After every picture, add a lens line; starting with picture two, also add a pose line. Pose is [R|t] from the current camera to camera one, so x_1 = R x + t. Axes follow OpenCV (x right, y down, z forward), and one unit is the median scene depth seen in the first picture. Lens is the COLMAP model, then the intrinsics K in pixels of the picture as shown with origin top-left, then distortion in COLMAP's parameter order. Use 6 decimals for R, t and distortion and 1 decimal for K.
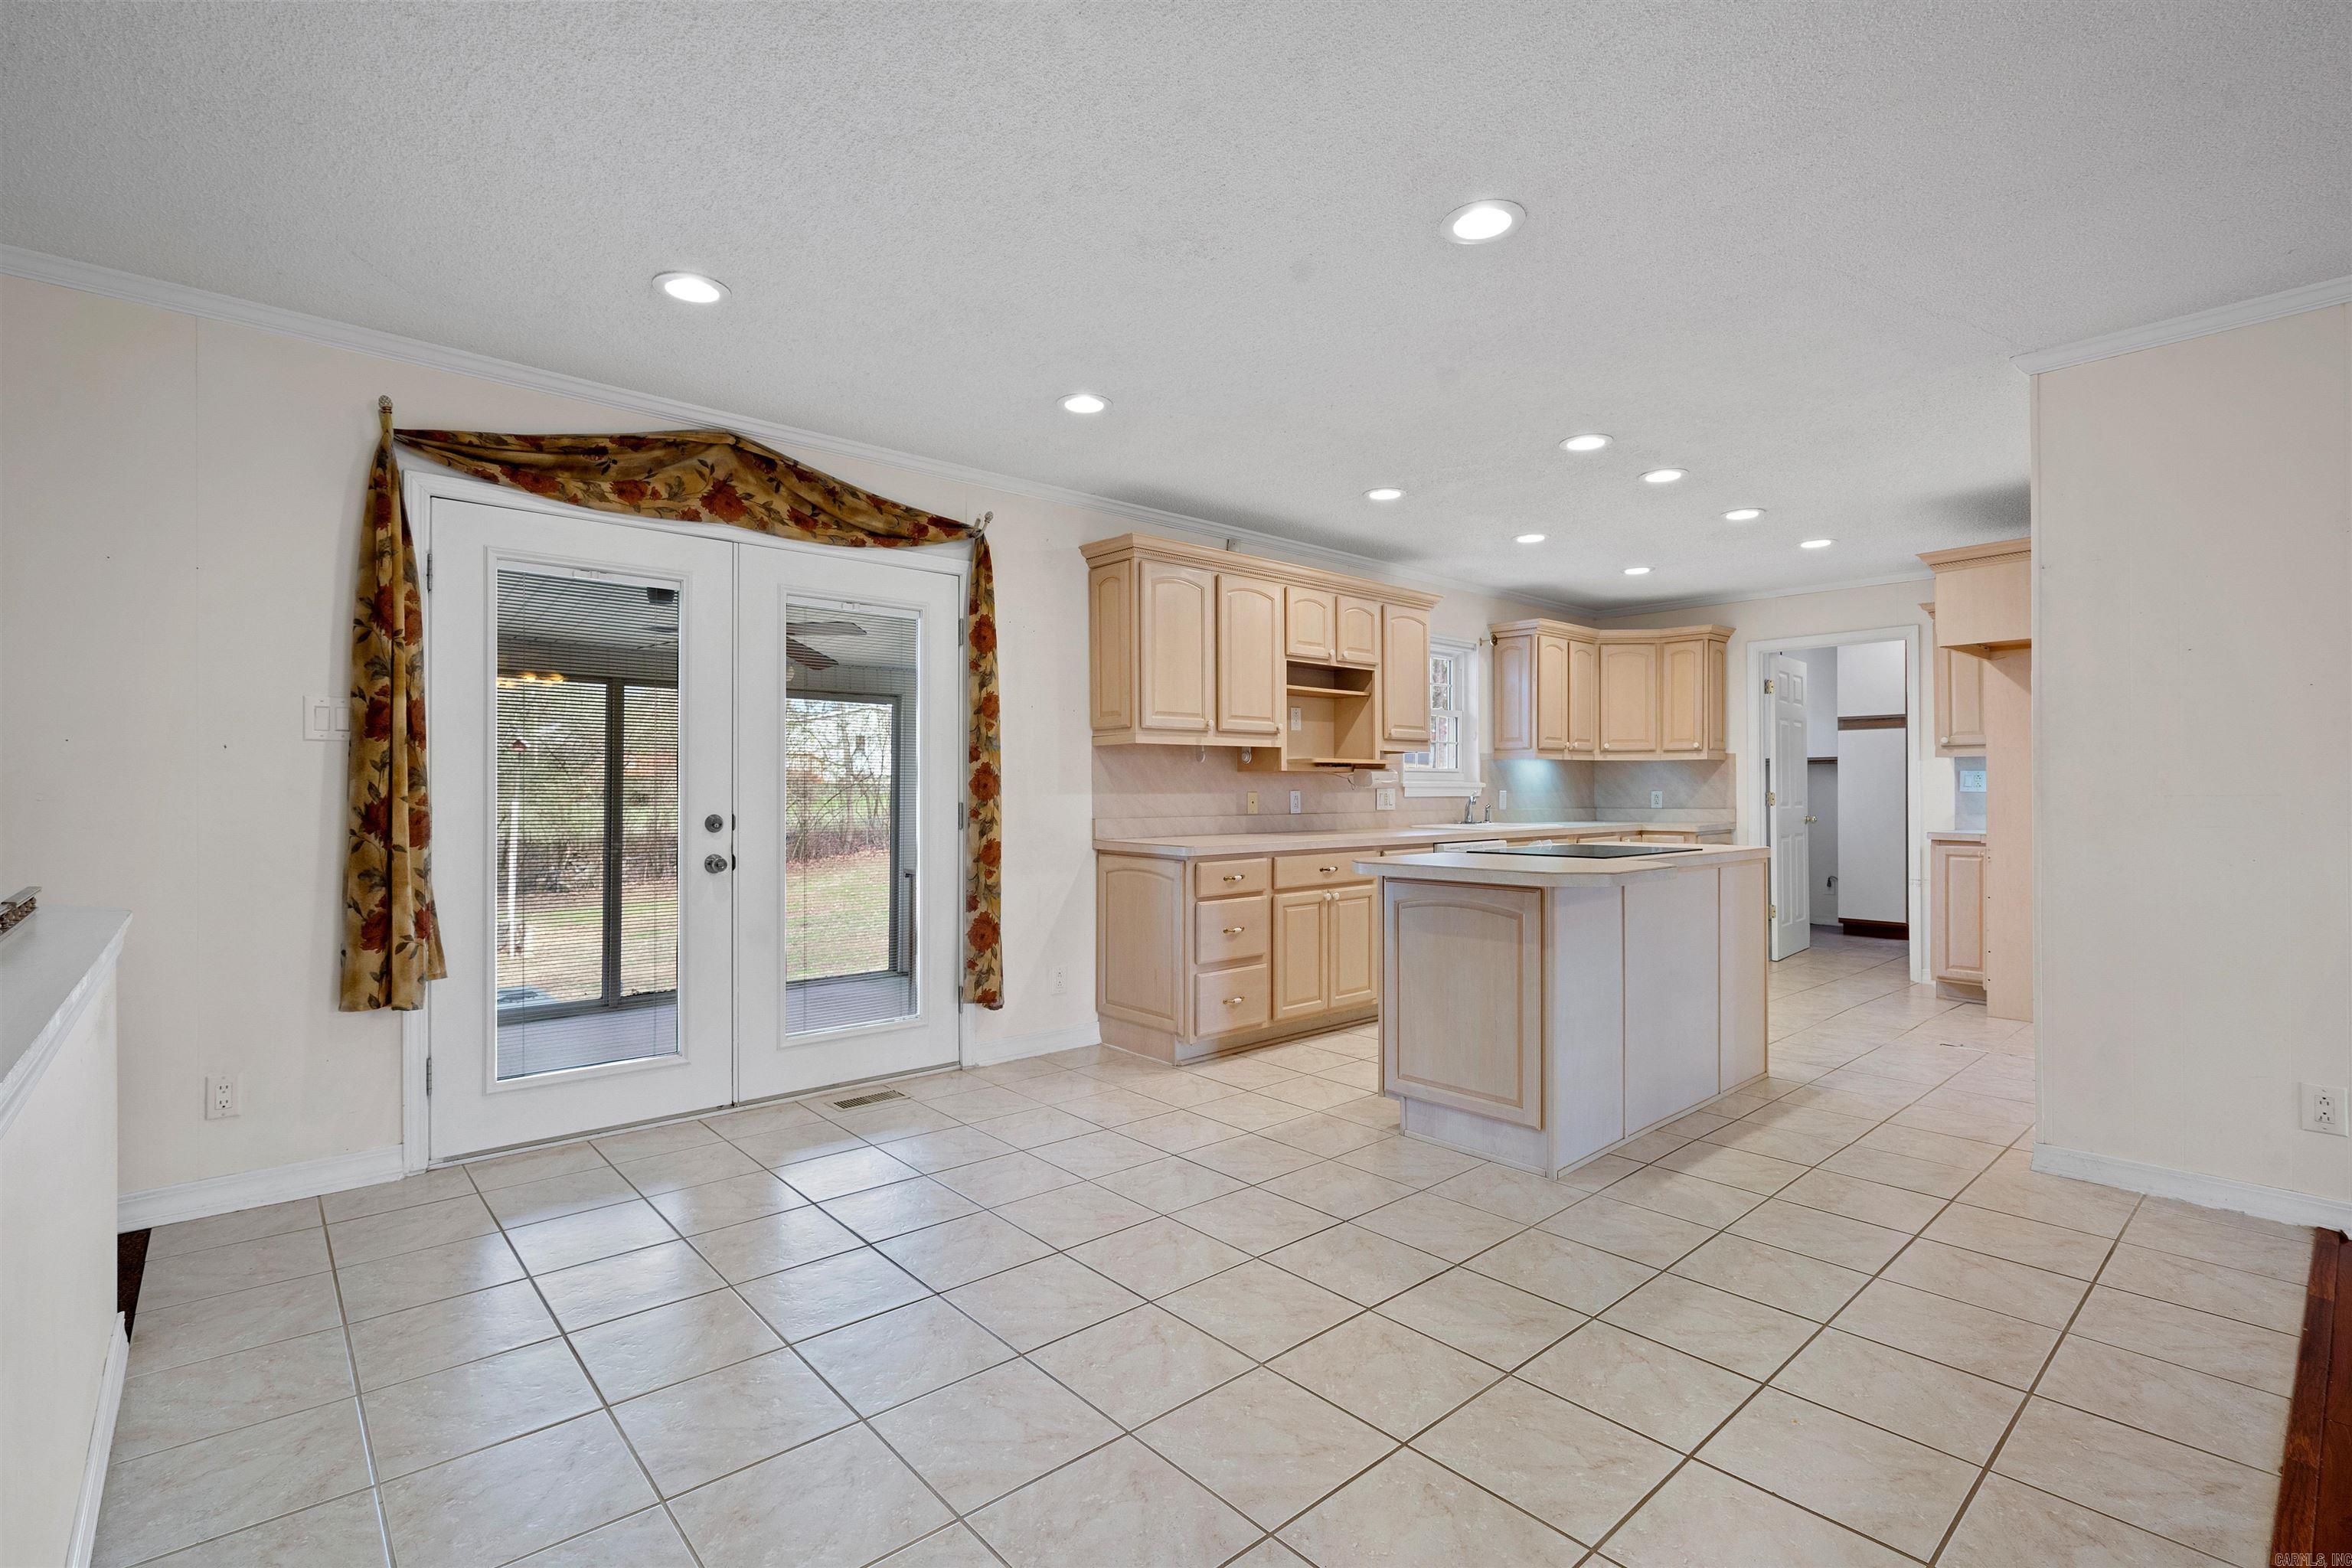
lens RADIAL K [[1071.9, 0, 1155.7], [0, 1071.9, 789.5], [0, 0, 1]] dist [-0.007828, 0.001010]
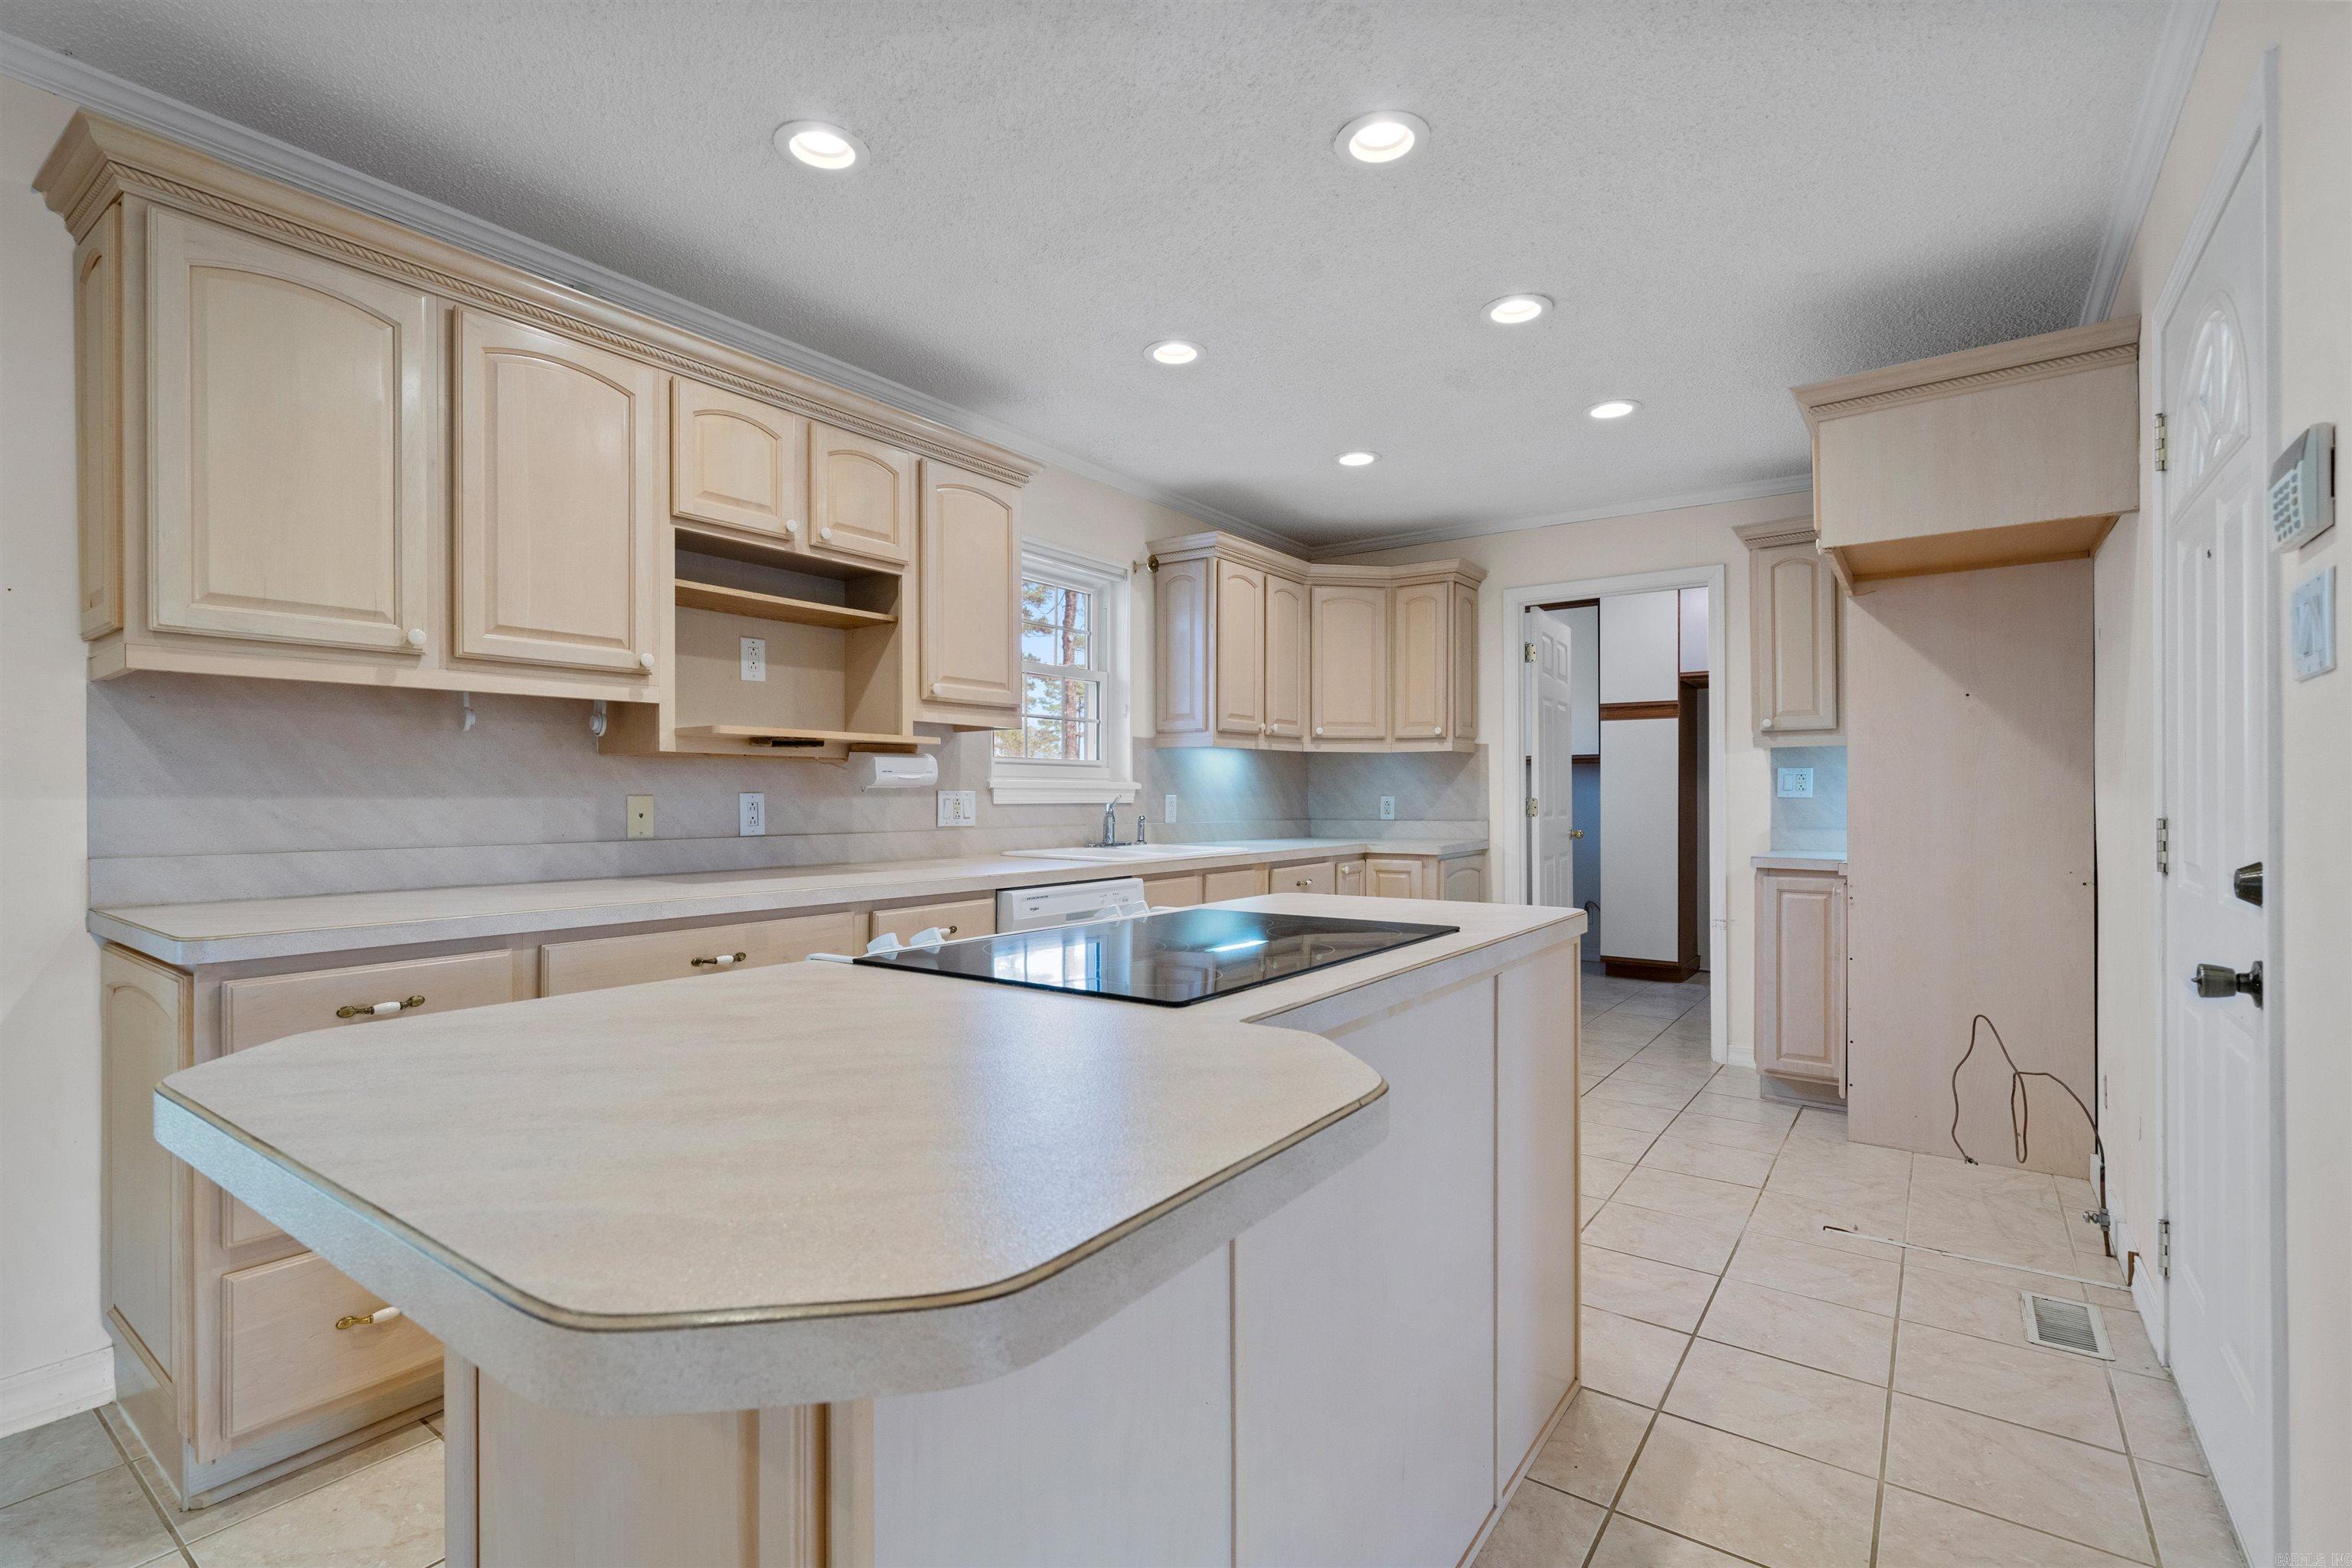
lens RADIAL K [[1071.9, 0, 1176.6], [0, 1071.9, 795.7], [0, 0, 1]] dist [-0.007828, 0.001010]
pose [[0.973592, 0.001422, 0.228290, 0.199146], [-0.001169, 0.999999, -0.001245, 0.002592], [-0.228291, 0.000945, 0.973592, 0.397582]]
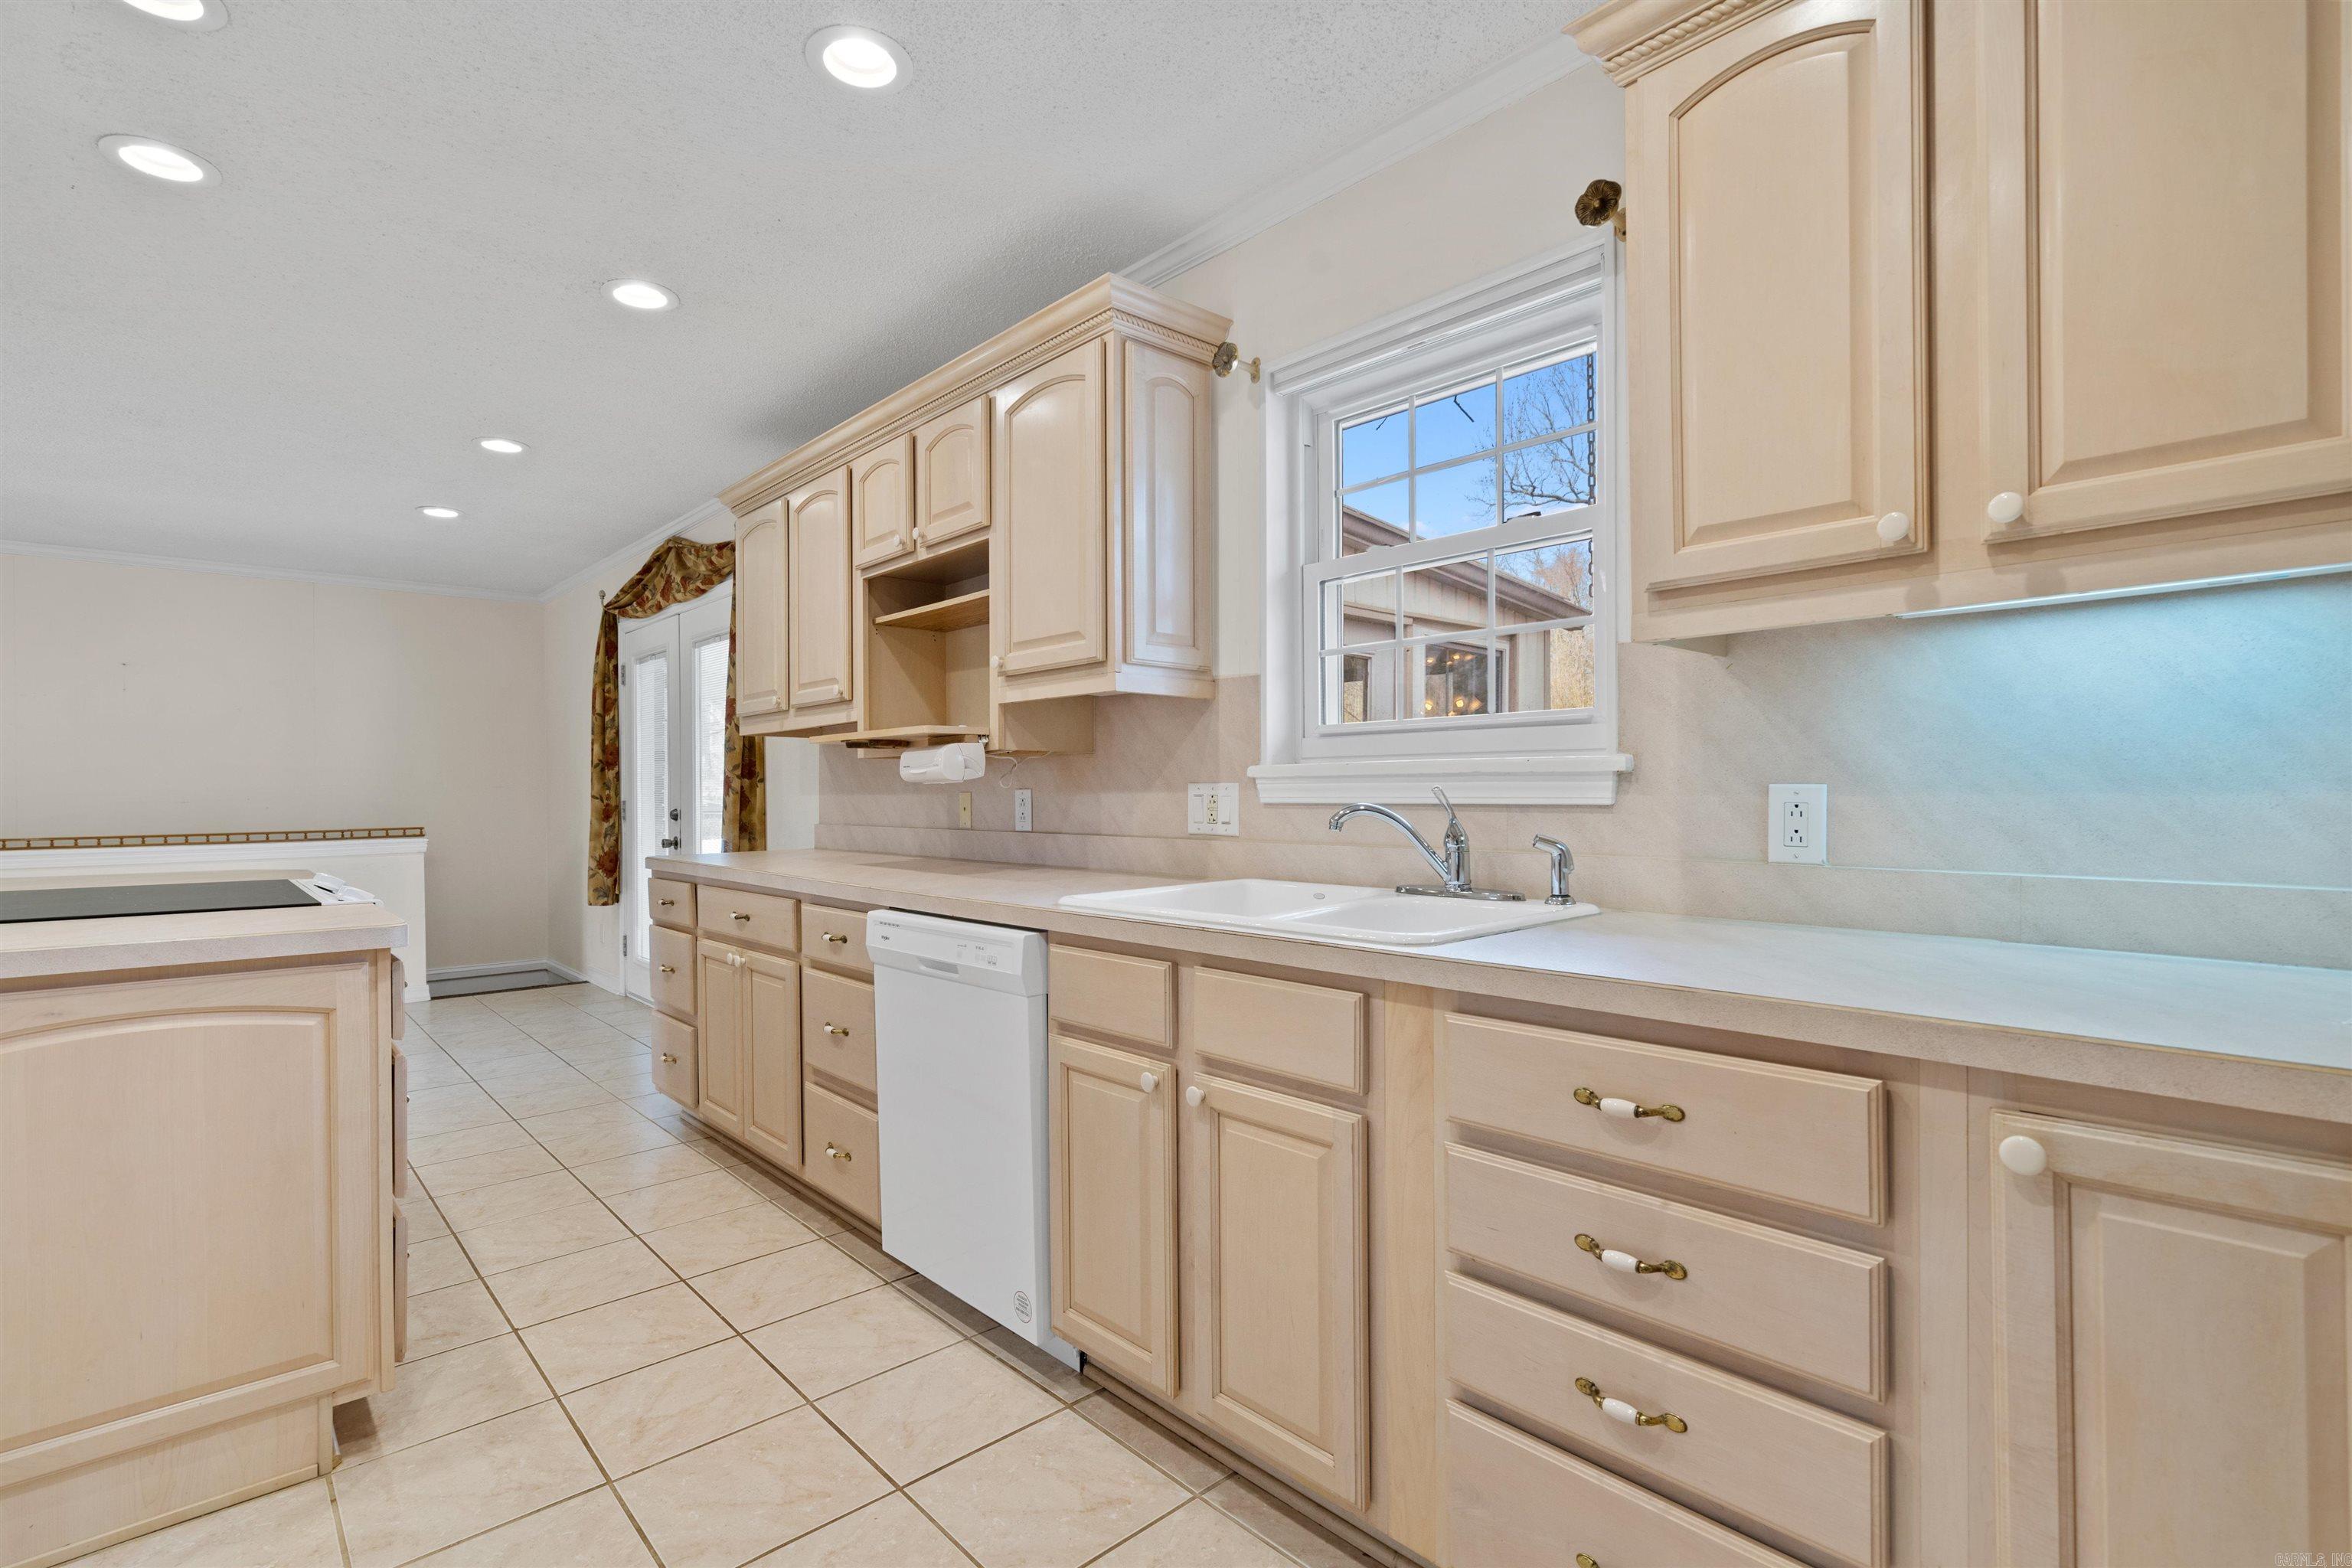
lens RADIAL K [[1071.9, 0, 1155.7], [0, 1071.9, 800.0], [0, 0, 1]] dist [-0.007828, 0.001010]
pose [[0.026490, 0.009229, -0.999606, 0.630560], [0.006069, 0.999937, 0.009393, 0.001725], [0.999631, -0.006315, 0.026432, 0.975053]]
